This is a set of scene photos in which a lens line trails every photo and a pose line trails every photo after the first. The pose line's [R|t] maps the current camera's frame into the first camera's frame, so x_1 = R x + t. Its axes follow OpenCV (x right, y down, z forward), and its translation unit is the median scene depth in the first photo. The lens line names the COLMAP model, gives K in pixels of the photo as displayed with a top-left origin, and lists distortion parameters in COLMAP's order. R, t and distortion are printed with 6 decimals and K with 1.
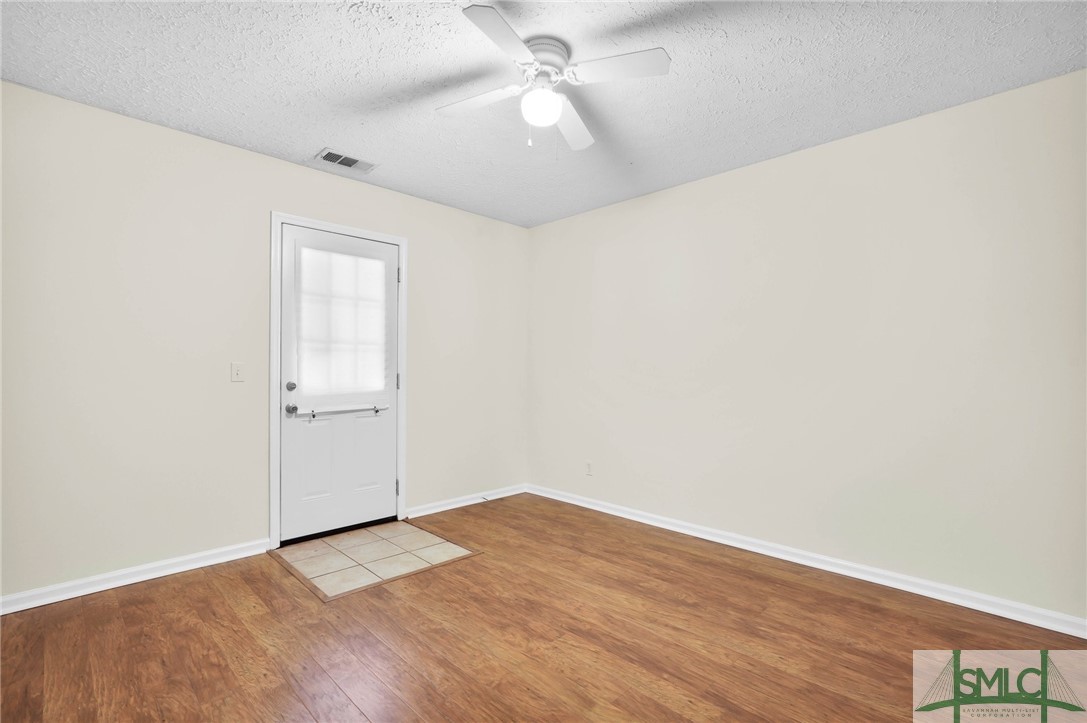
lens RADIAL K [[492.0, 0, 543.1], [0, 492.0, 364.6], [0, 0, 1]] dist [-0.010692, 0.000246]
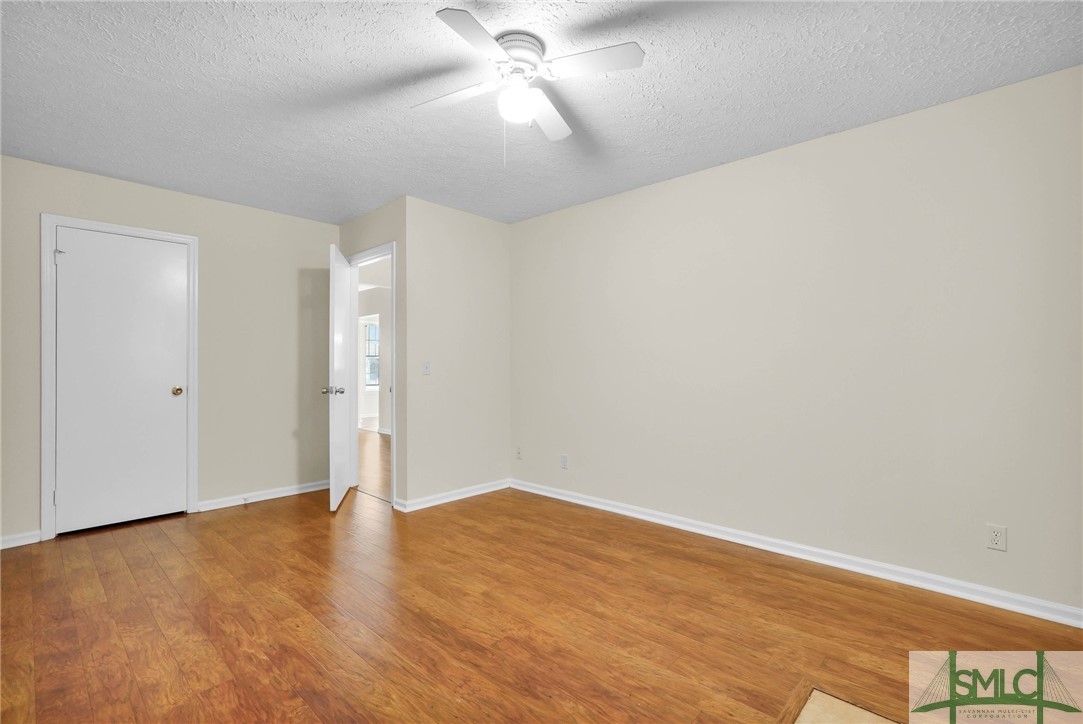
lens RADIAL K [[490.2, 0, 541.8], [0, 490.2, 363.8], [0, 0, 1]] dist [-0.010692, 0.000246]
pose [[-0.999549, -0.005296, -0.029552, -0.022636], [-0.005015, 0.999942, -0.009555, 0.017396], [0.029601, -0.009403, -0.999518, 1.962207]]
